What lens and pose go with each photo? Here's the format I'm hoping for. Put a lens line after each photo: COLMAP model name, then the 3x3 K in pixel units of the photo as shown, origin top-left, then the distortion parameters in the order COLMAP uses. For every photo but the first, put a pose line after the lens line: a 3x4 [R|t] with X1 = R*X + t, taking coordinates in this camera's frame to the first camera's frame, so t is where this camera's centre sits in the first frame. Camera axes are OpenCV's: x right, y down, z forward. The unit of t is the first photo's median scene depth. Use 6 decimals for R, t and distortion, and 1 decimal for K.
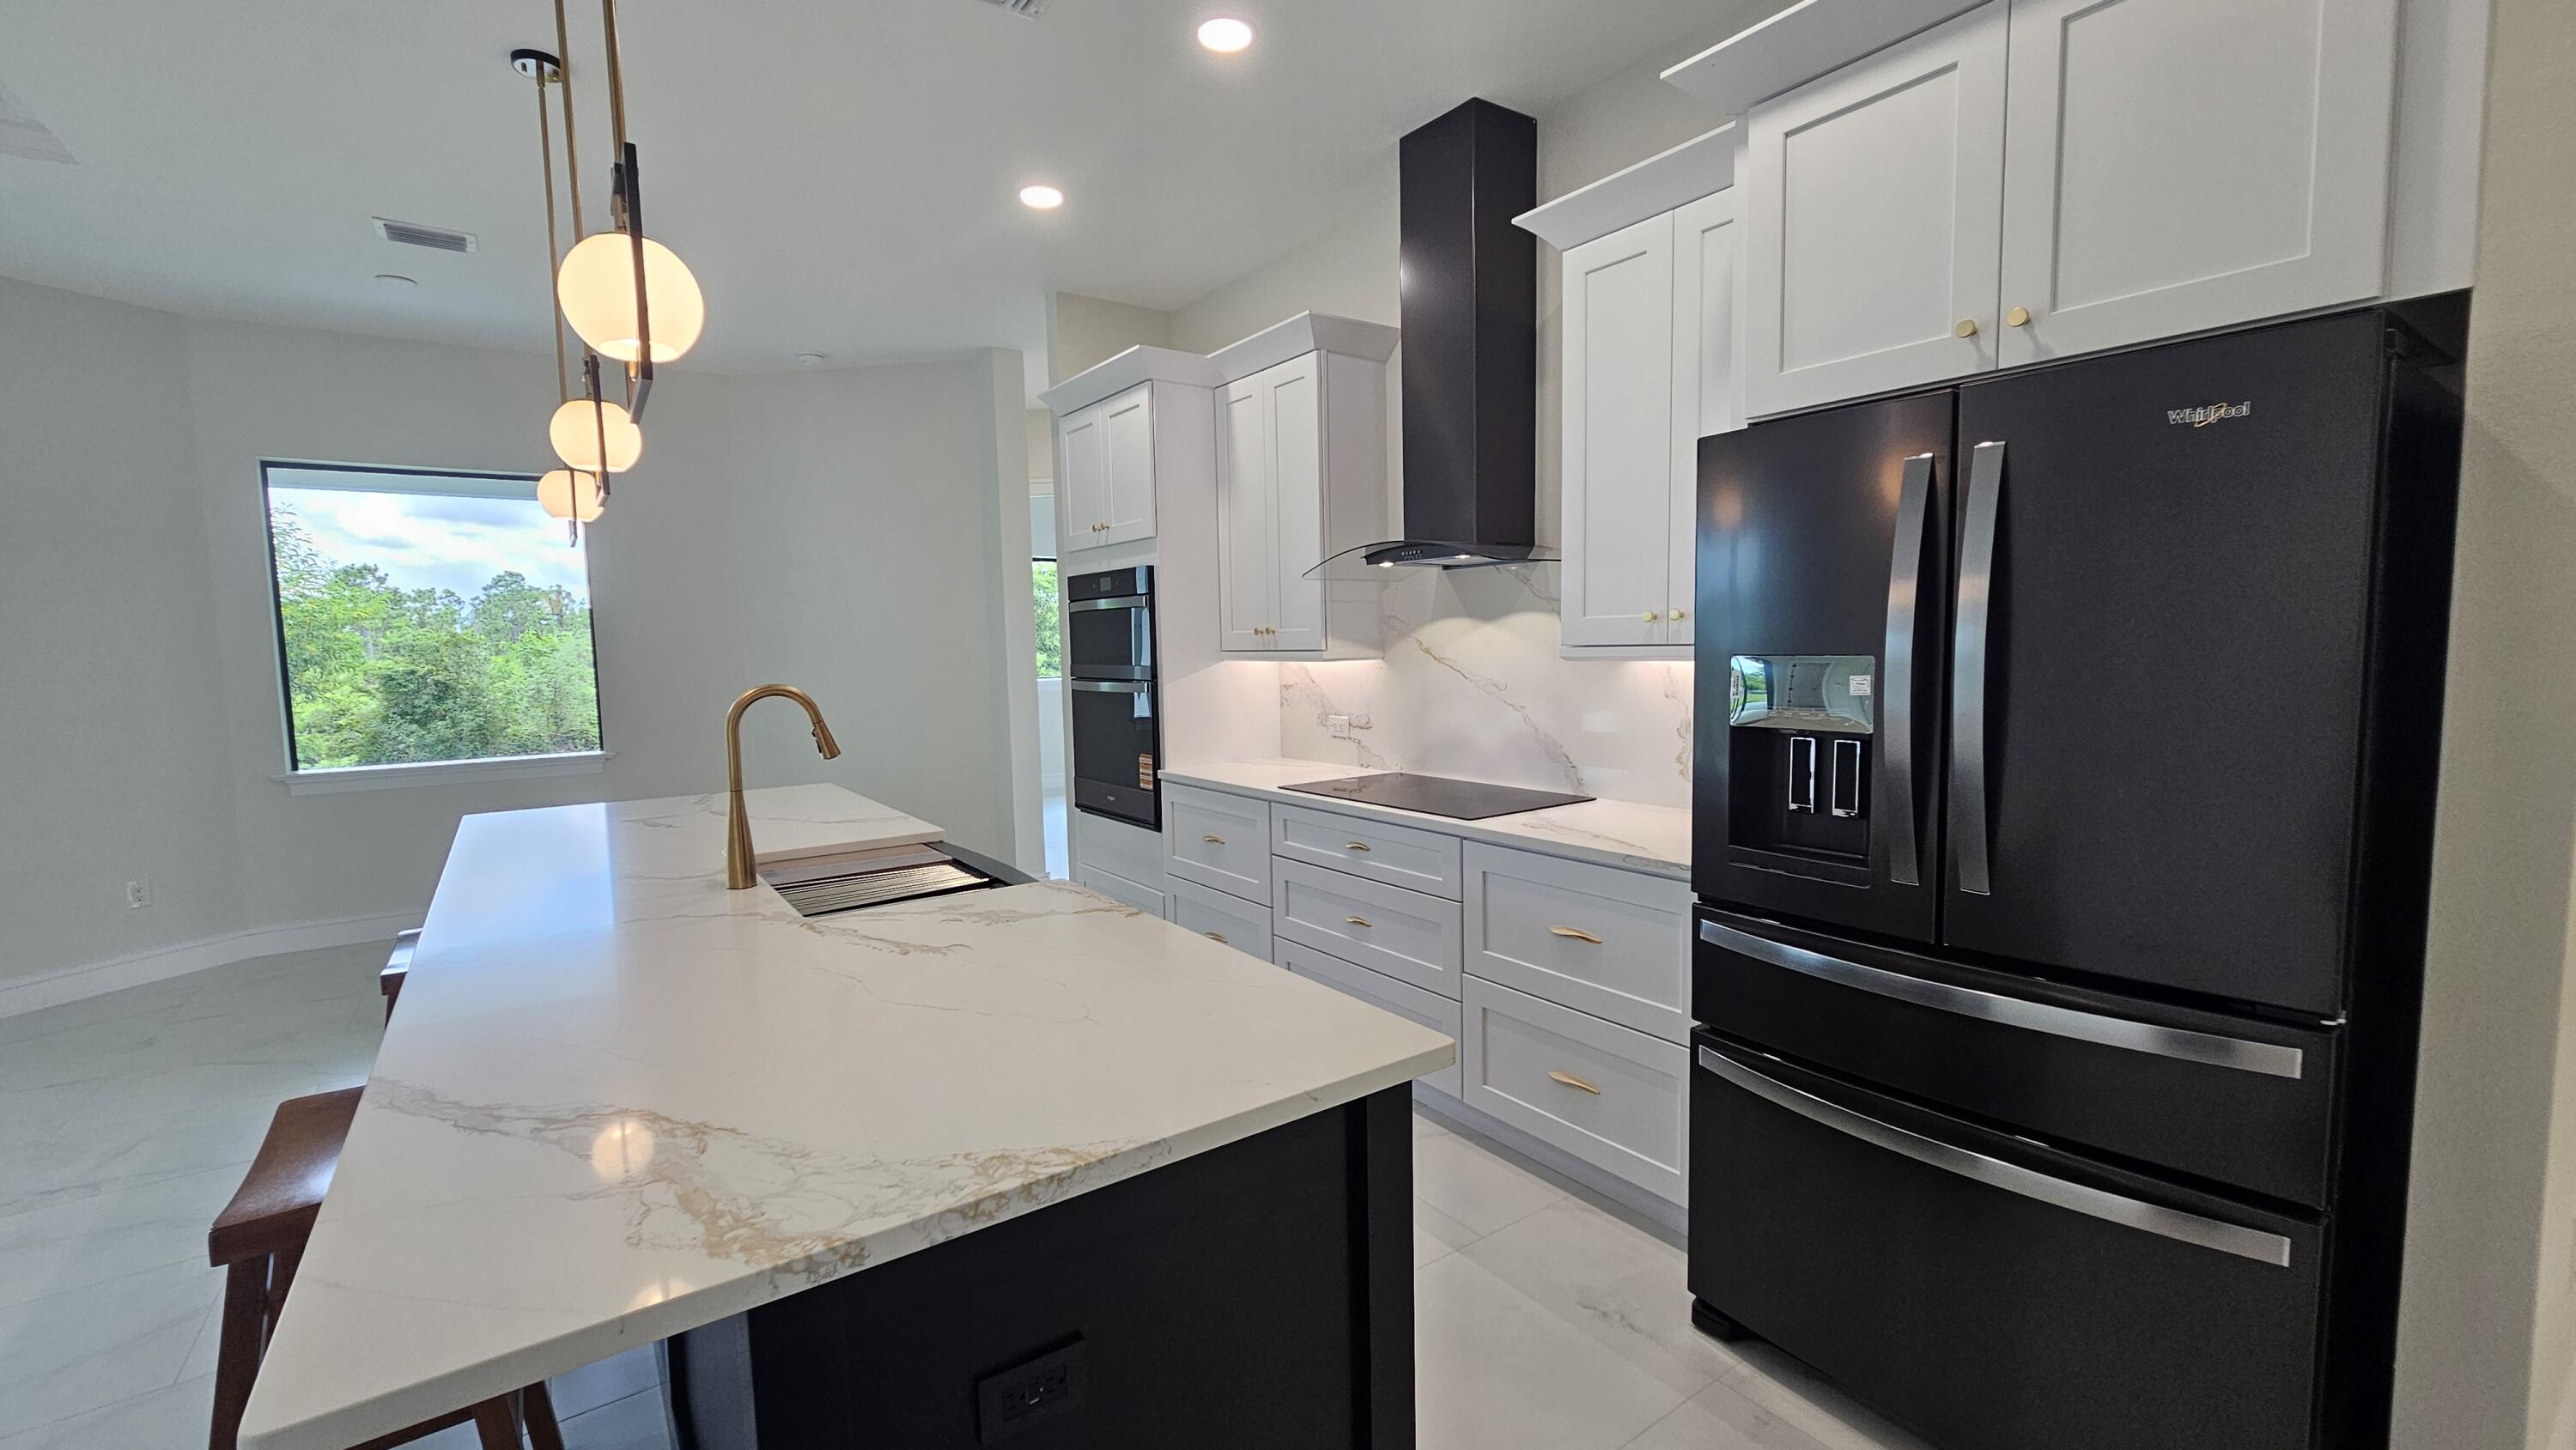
lens RADIAL K [[1055.4, 0, 1273.0], [0, 1055.4, 735.3], [0, 0, 1]] dist [0.000142, -0.000064]
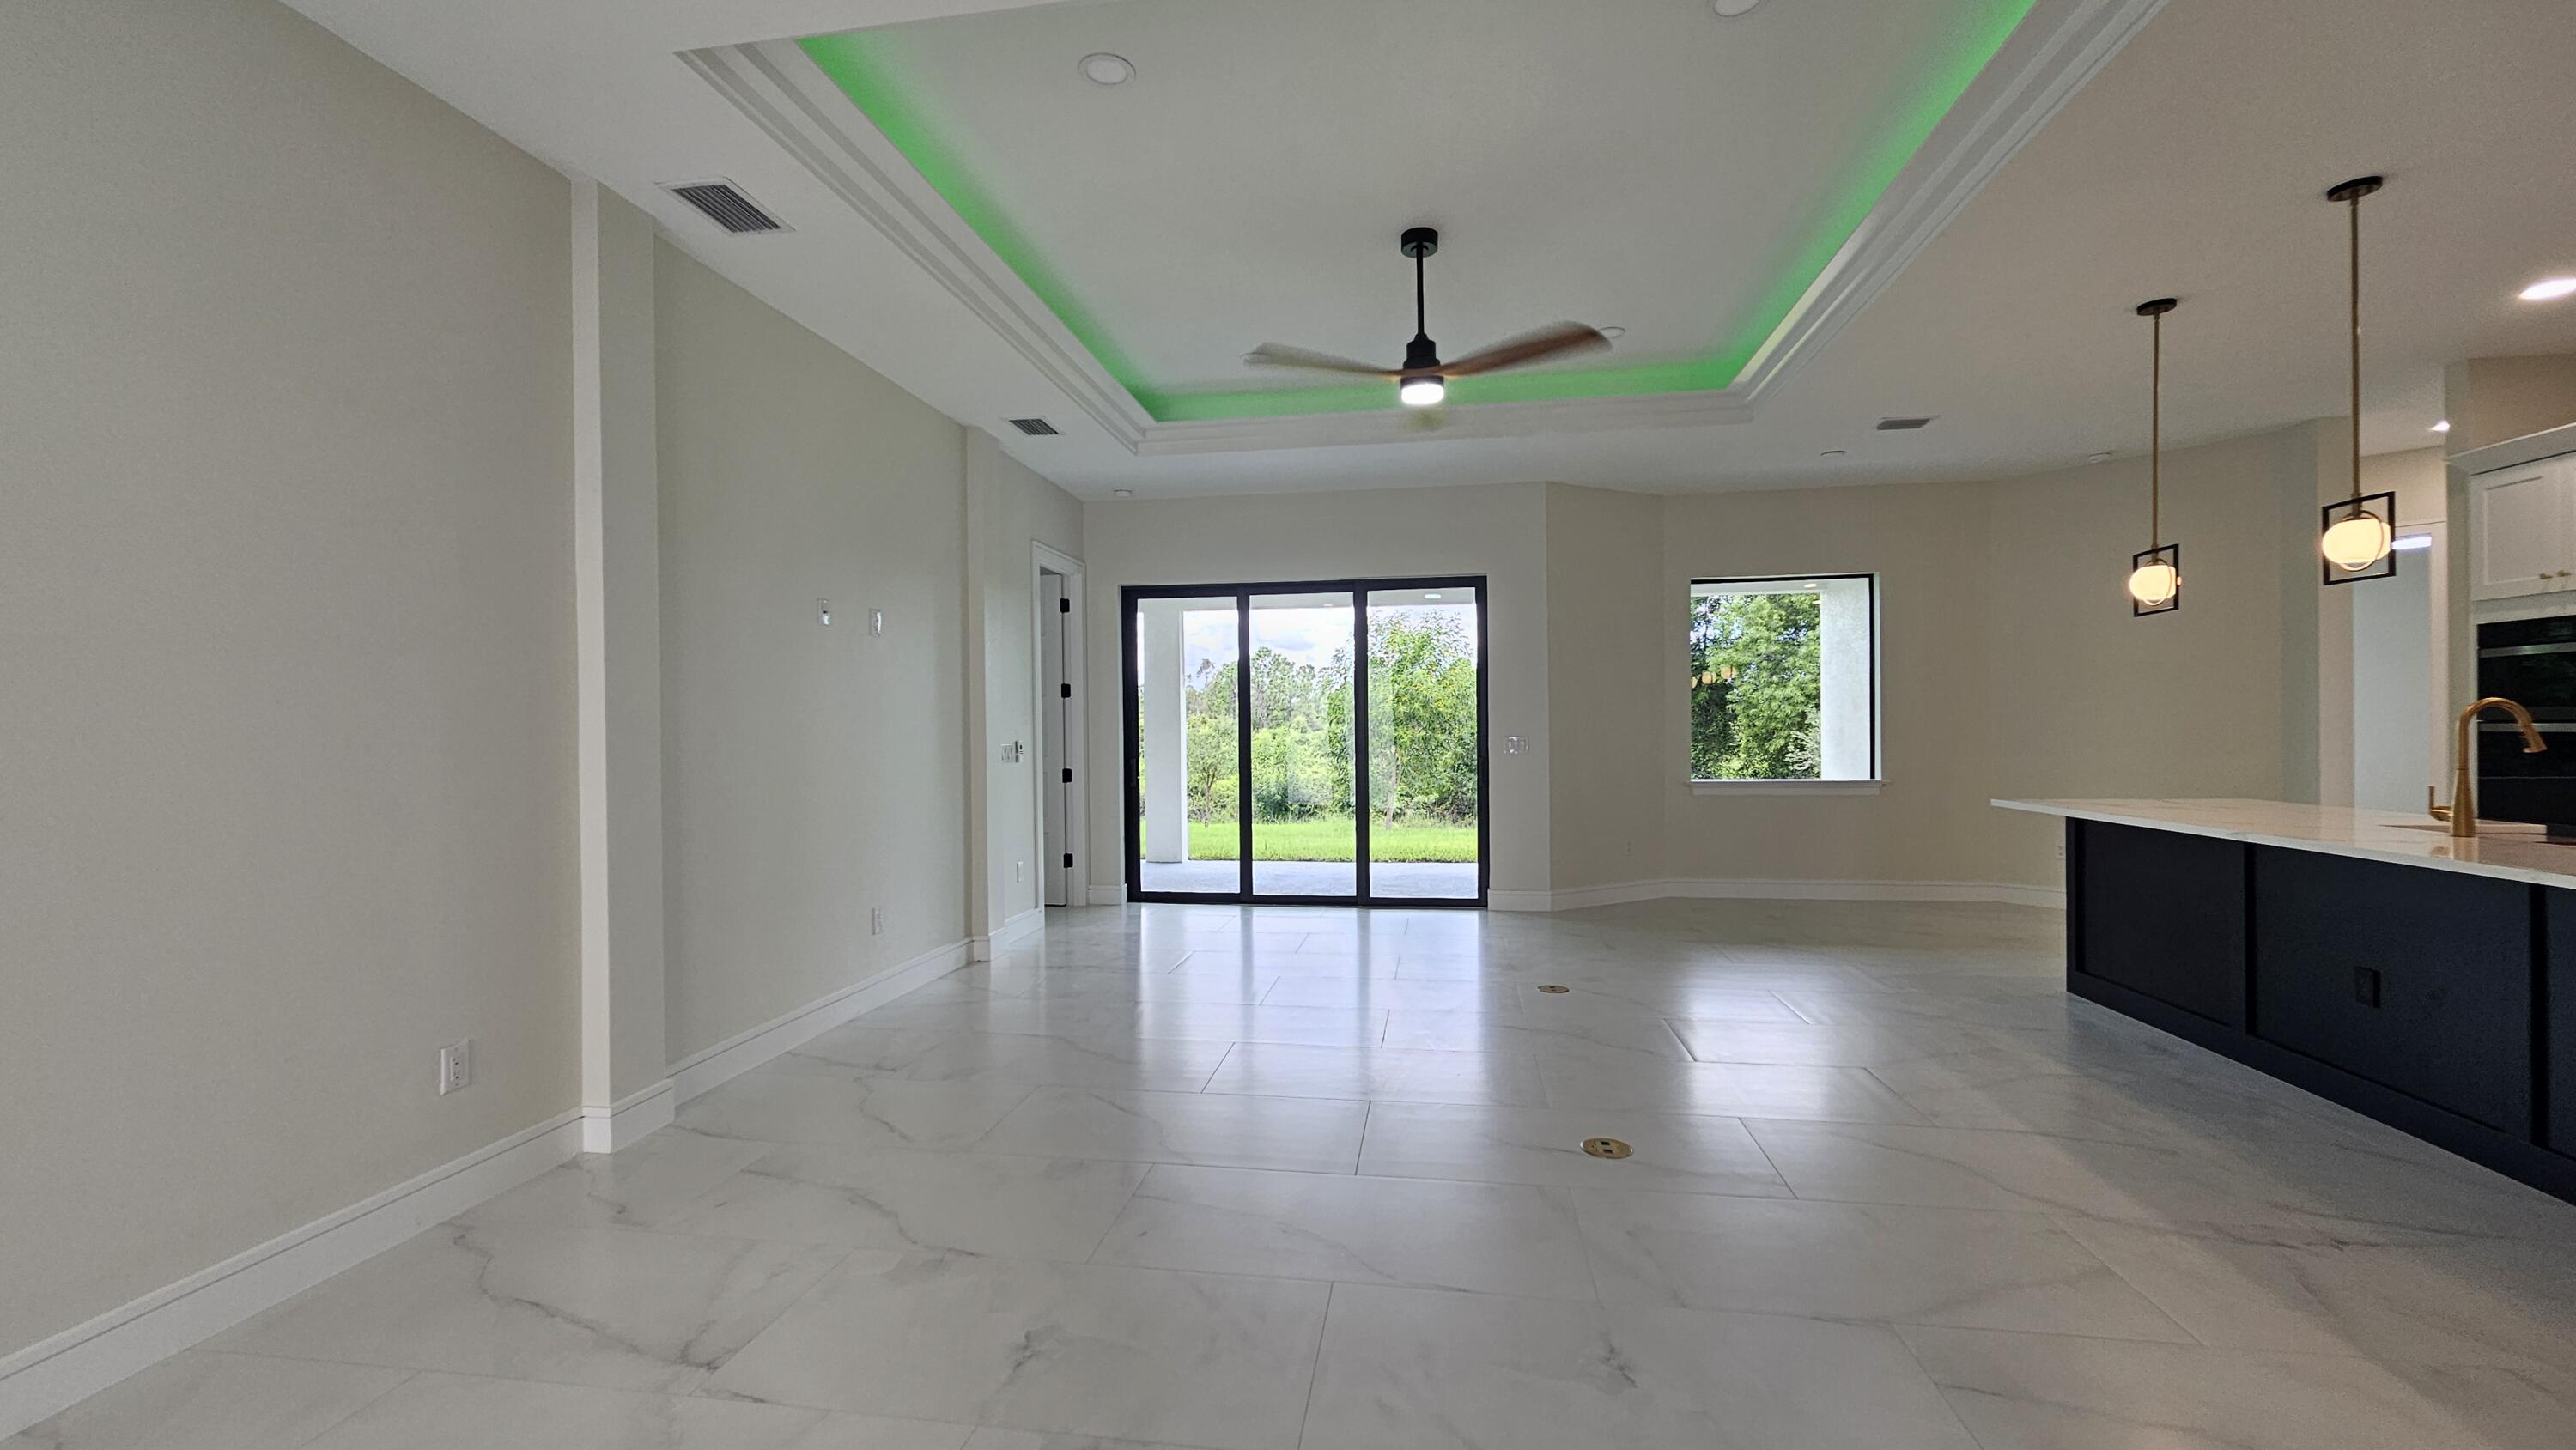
lens RADIAL K [[1055.4, 0, 1277.2], [0, 1055.4, 733.8], [0, 0, 1]] dist [0.000142, -0.000064]
pose [[0.711580, 0.015652, -0.702431, -0.366784], [-0.065878, 0.996834, -0.044524, 0.099164], [0.699510, 0.077957, 0.710358, -0.676563]]
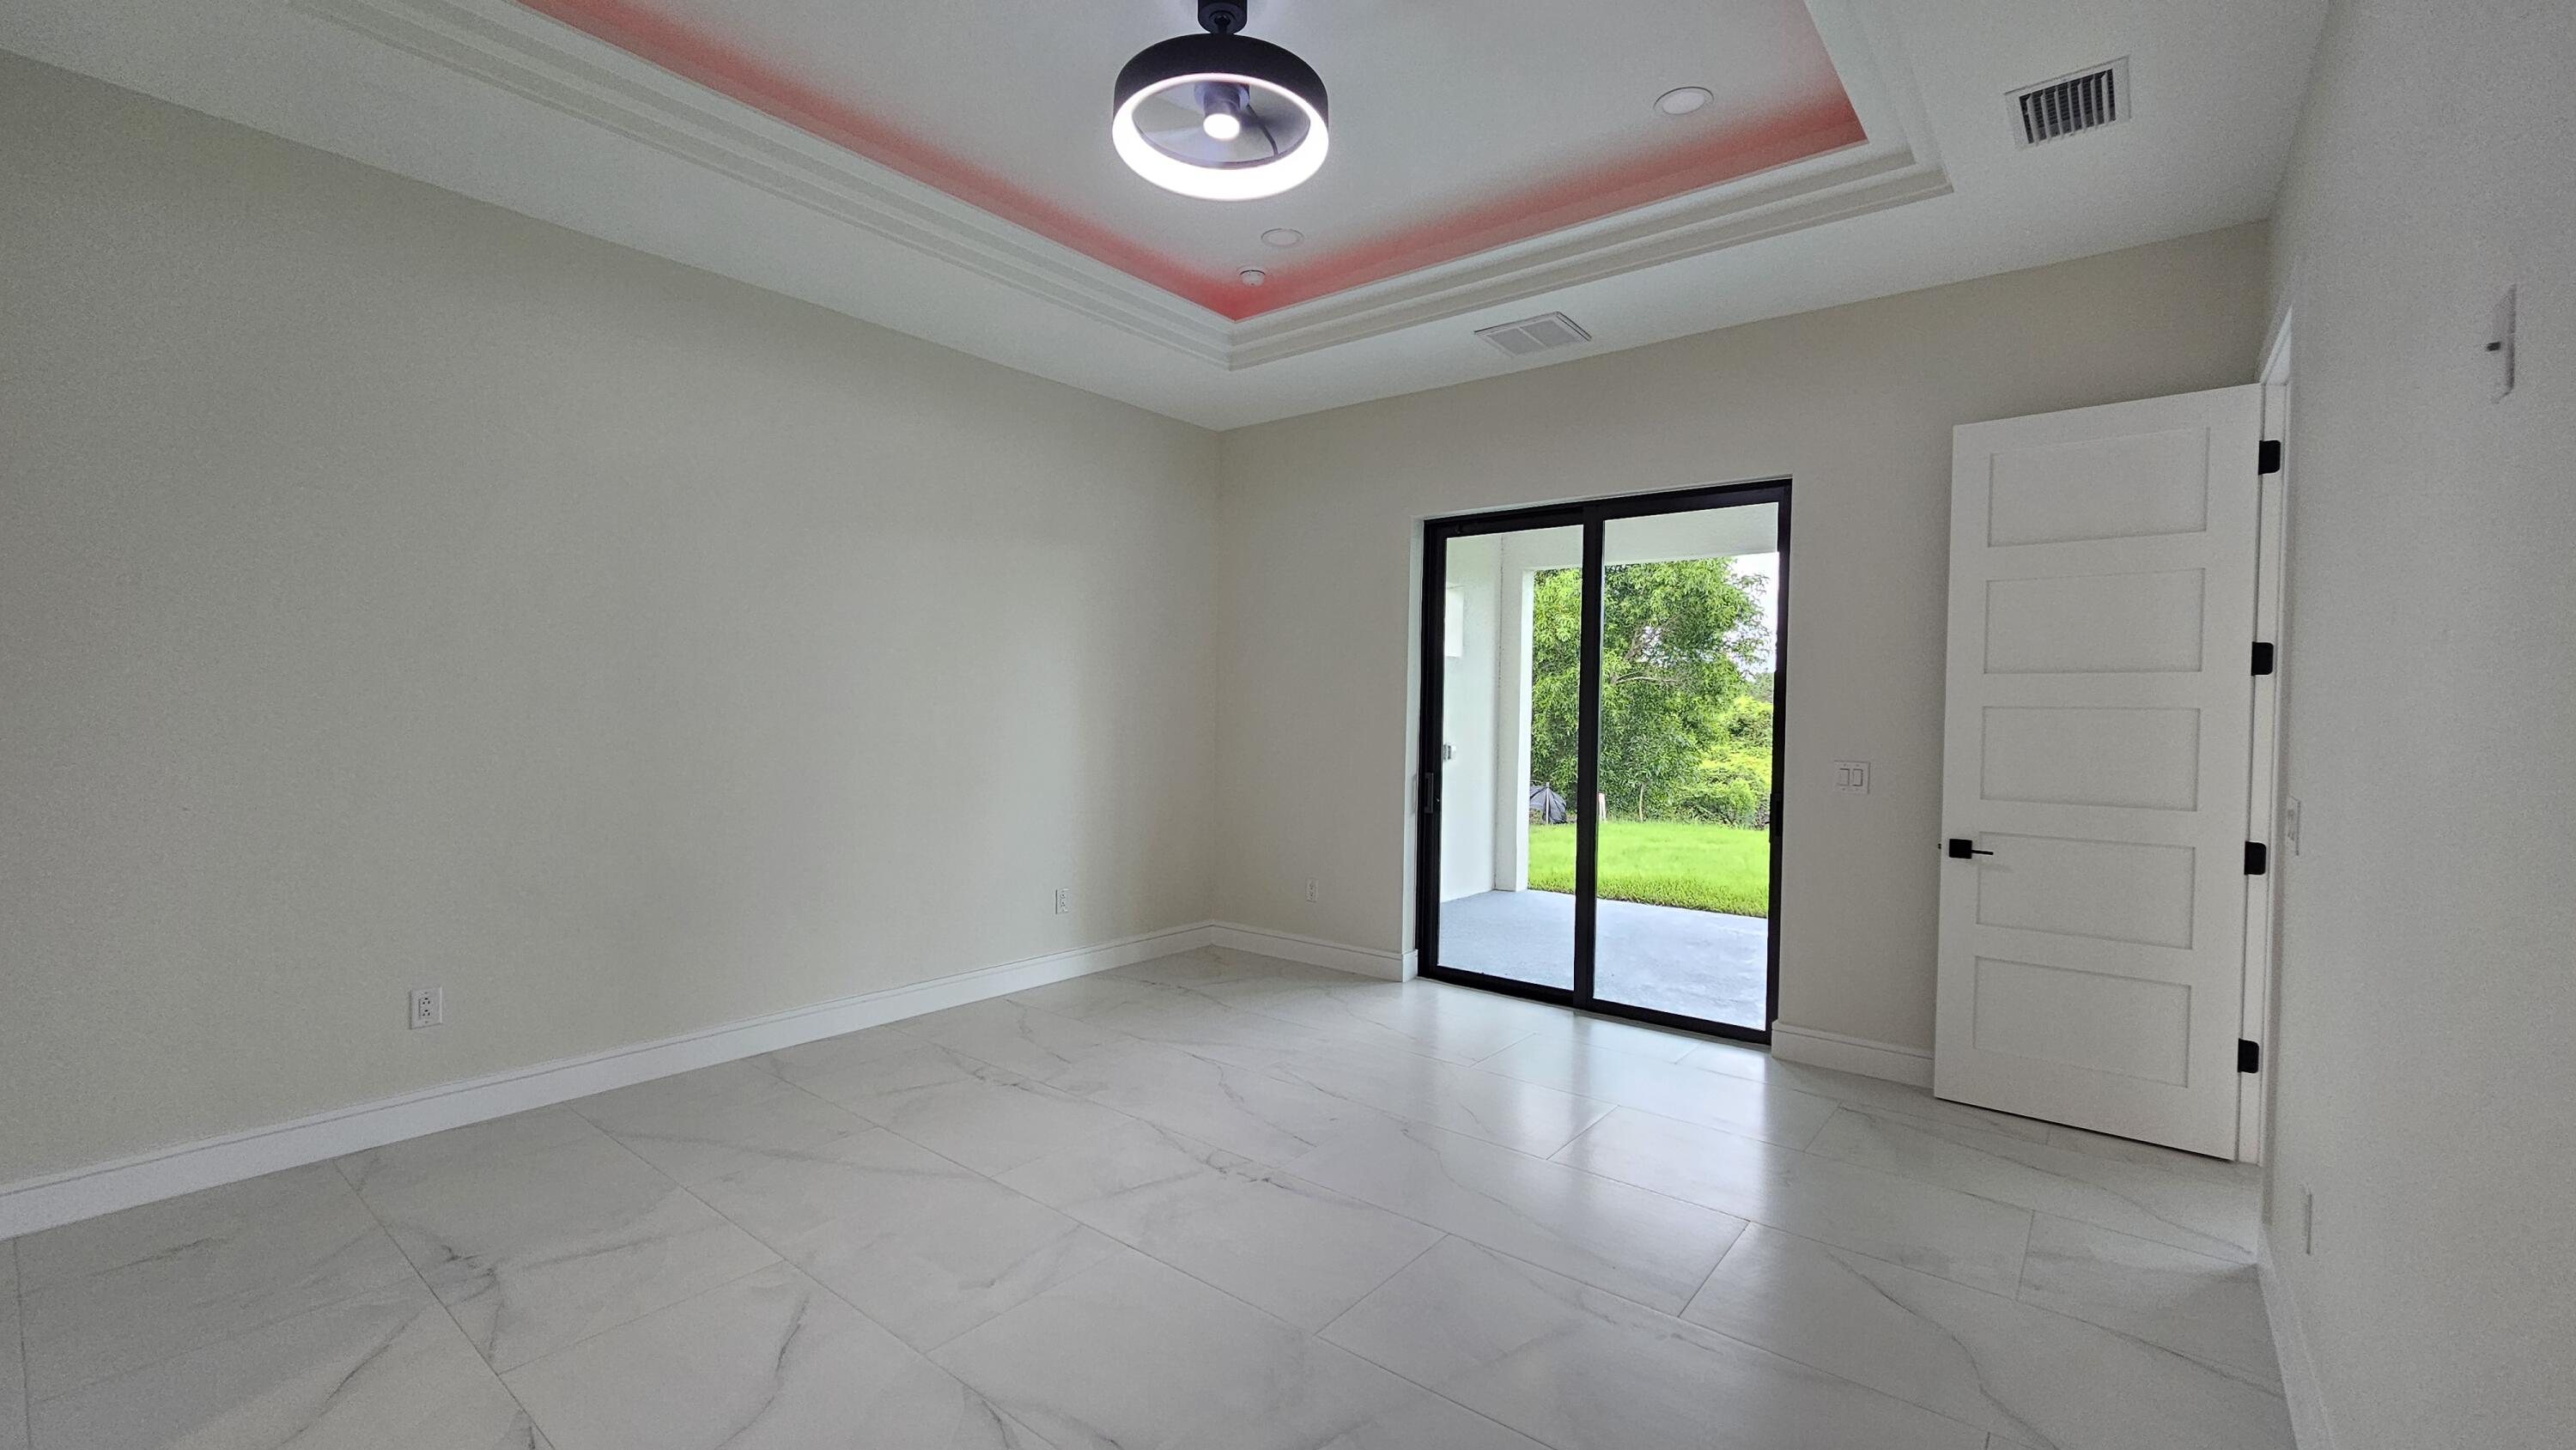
lens RADIAL K [[1055.4, 0, 1296.6], [0, 1055.4, 727.6], [0, 0, 1]] dist [0.000142, -0.000064]
pose [[0.262776, 0.039861, -0.964033, -0.694988], [-0.110114, 0.993857, 0.011079, 0.022793], [0.958553, 0.103242, 0.265551, 0.029486]]
